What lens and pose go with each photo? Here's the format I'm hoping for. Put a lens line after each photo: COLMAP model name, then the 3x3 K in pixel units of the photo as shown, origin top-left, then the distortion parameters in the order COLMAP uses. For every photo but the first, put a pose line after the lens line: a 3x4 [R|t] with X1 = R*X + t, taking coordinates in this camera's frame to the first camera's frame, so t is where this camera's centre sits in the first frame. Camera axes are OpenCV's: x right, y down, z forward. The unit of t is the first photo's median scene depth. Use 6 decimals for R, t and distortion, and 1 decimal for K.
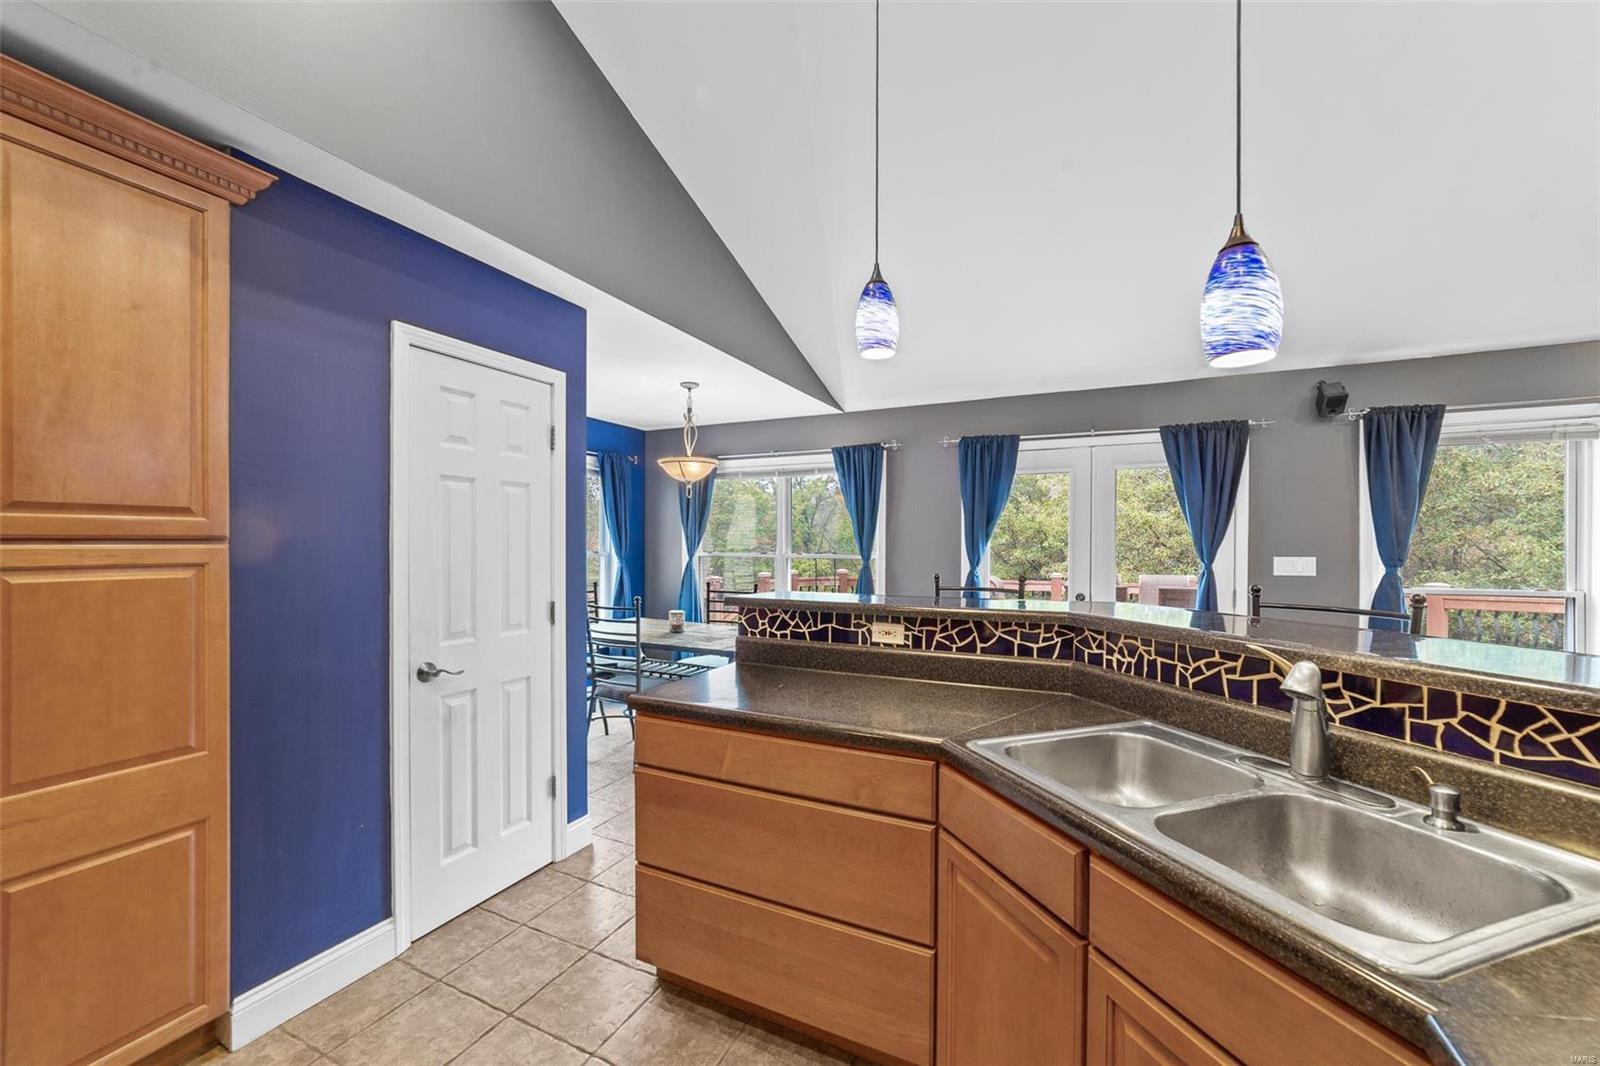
lens RADIAL K [[623.9, 0, 794.6], [0, 623.9, 542.1], [0, 0, 1]] dist [-0.029118, 0.011353]
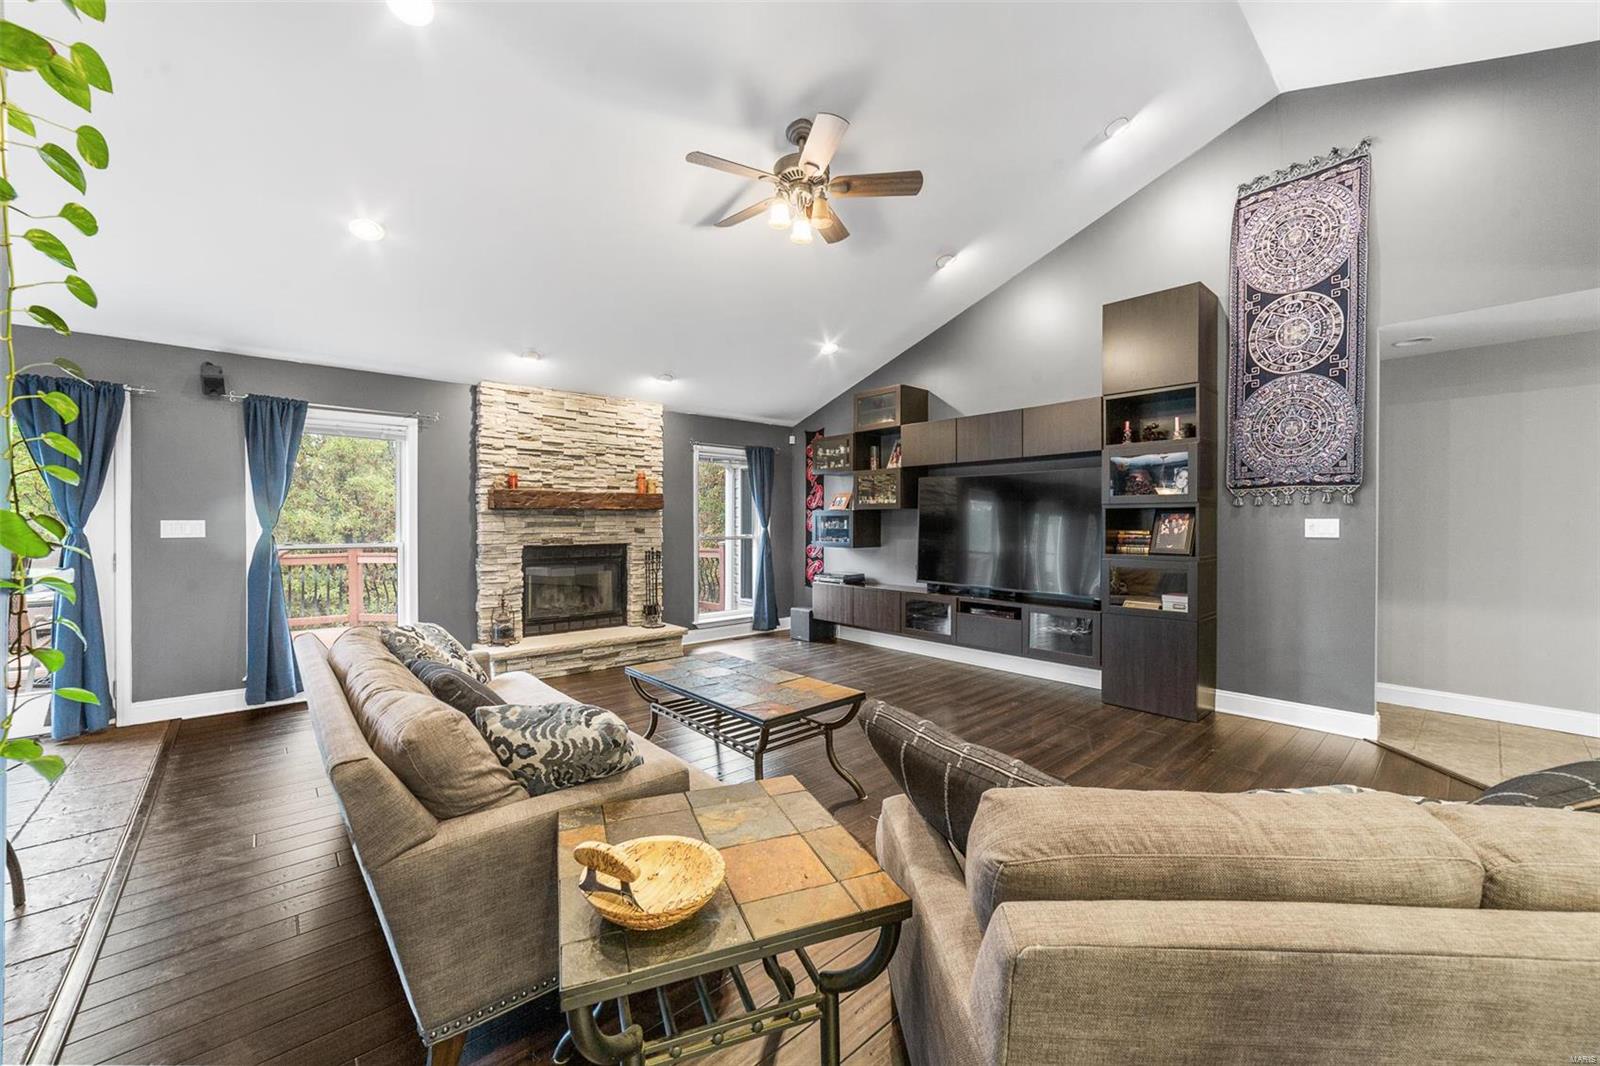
lens RADIAL K [[614.6, 0, 797.4], [0, 614.6, 529.4], [0, 0, 1]] dist [-0.027499, 0.010903]
pose [[0.378757, -0.010586, 0.925435, 0.386711], [-0.001359, 0.999927, 0.011994, 0.041462], [-0.925495, -0.005801, 0.378715, -0.645543]]
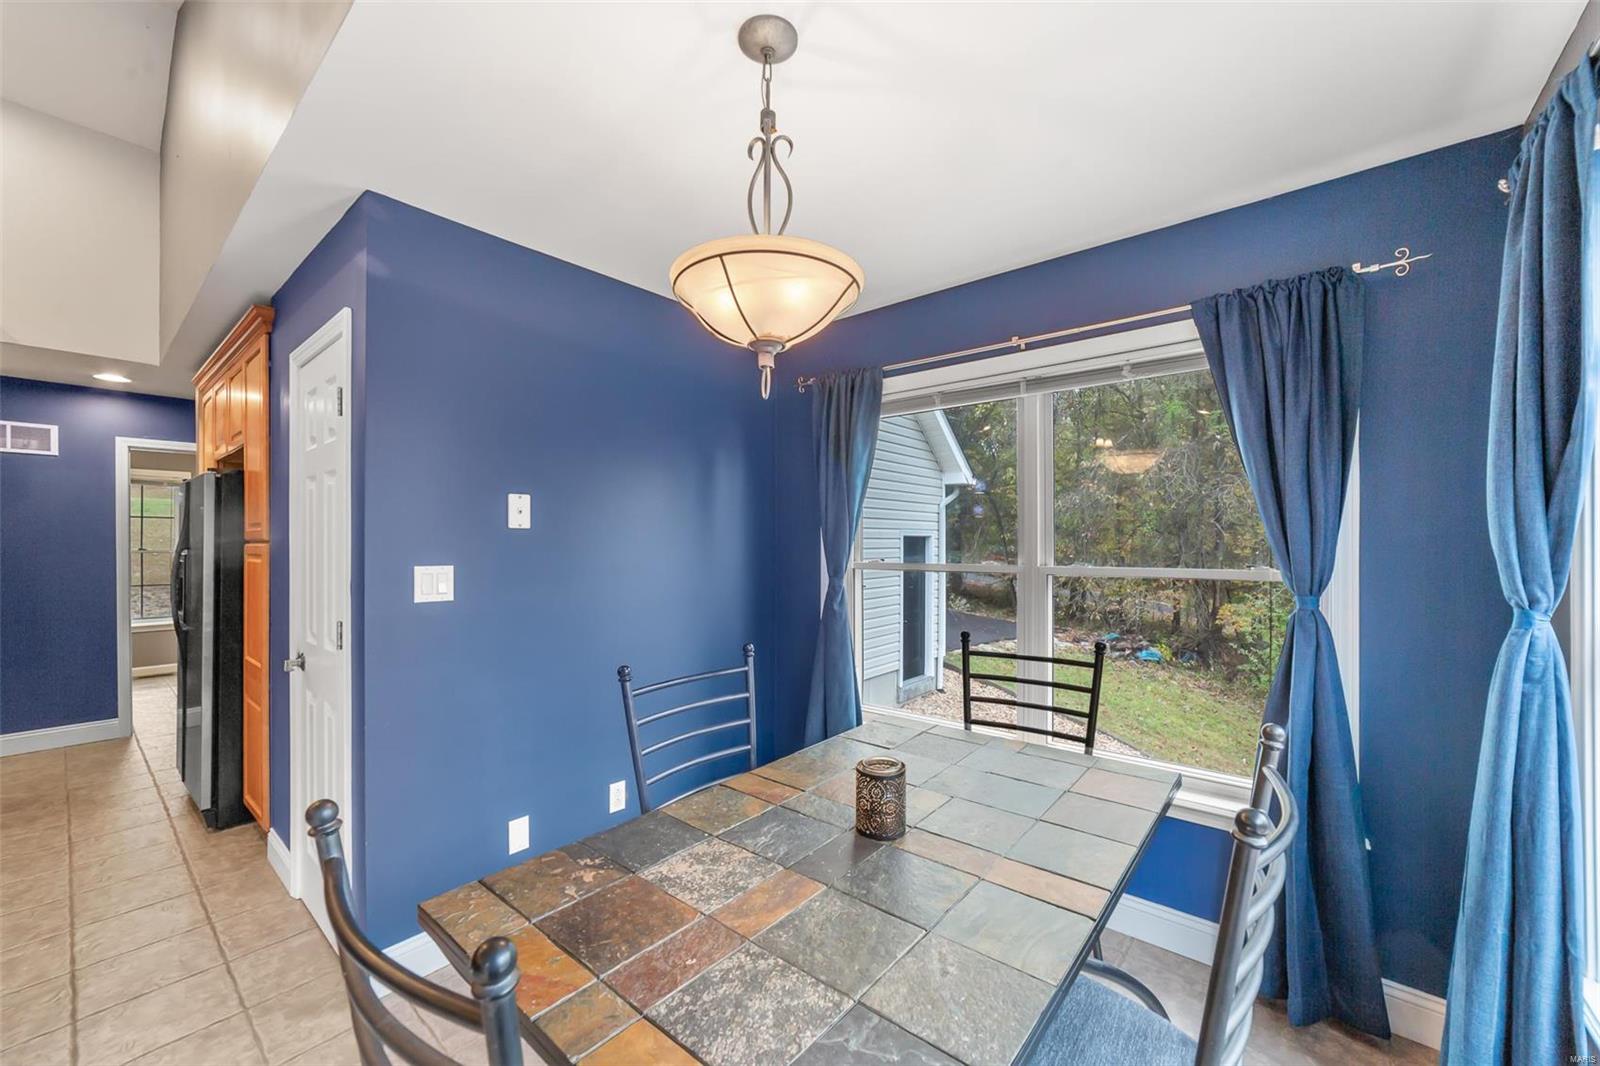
lens RADIAL K [[623.9, 0, 794.6], [0, 623.9, 542.1], [0, 0, 1]] dist [-0.029118, 0.011353]
pose [[-0.238018, -0.005257, -0.971246, 0.228719], [-0.000041, 0.999985, -0.005402, 0.004894], [0.971261, -0.001246, -0.238015, 1.963825]]
